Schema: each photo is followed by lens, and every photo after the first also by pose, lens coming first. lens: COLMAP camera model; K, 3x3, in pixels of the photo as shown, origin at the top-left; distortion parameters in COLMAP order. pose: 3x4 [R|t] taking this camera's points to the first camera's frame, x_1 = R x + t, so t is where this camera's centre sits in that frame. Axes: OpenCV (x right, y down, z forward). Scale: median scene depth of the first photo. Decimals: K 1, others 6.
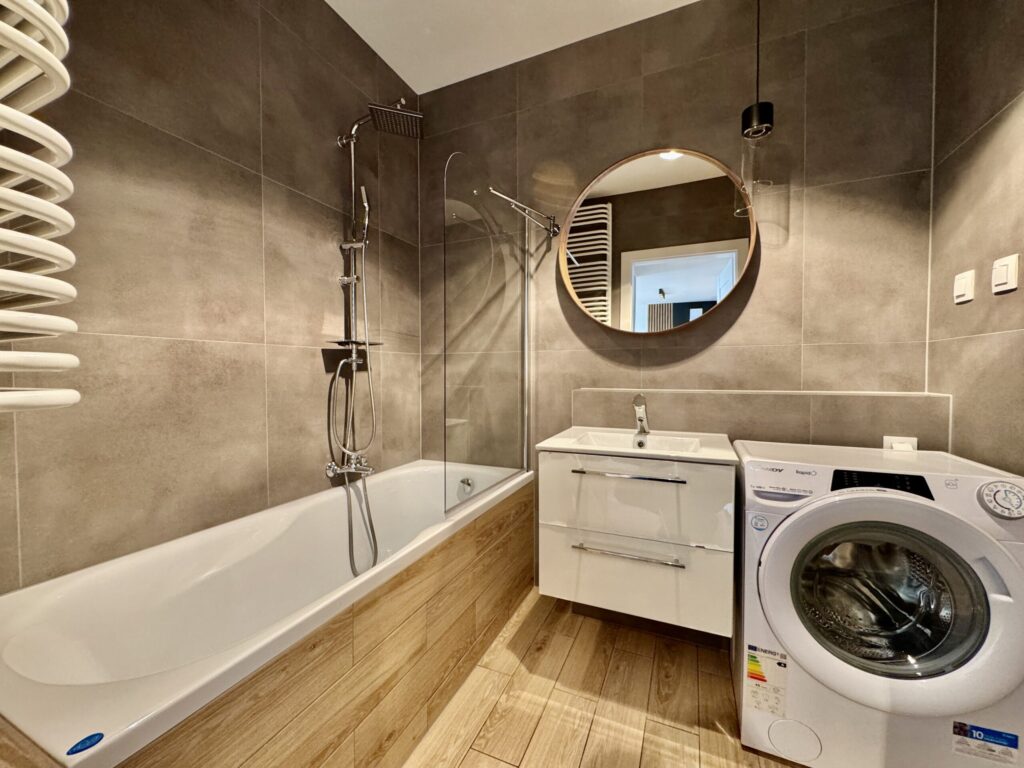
lens RADIAL K [[408.2, 0, 512.3], [0, 408.2, 382.1], [0, 0, 1]] dist [-0.002016, 0.000156]
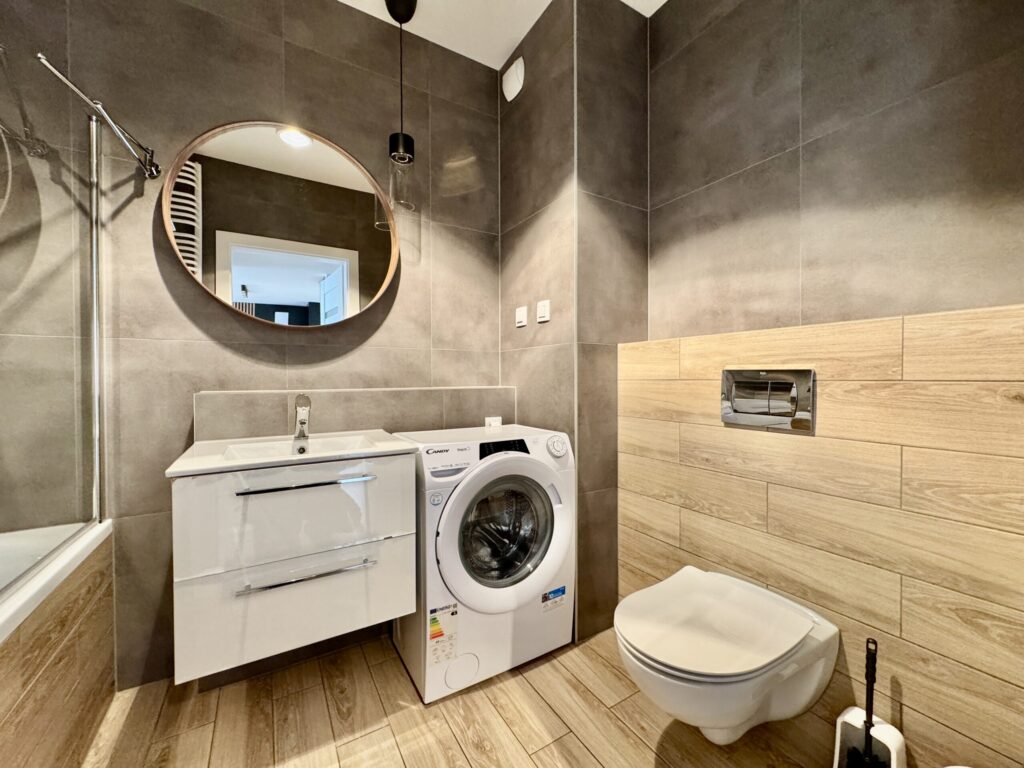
lens RADIAL K [[408.2, 0, 512.3], [0, 408.2, 382.1], [0, 0, 1]] dist [-0.002016, 0.000156]
pose [[0.576572, -0.008301, 0.817004, -0.146807], [0.024509, 0.999674, -0.007139, 0.021334], [-0.816678, 0.024139, 0.576588, 0.110146]]
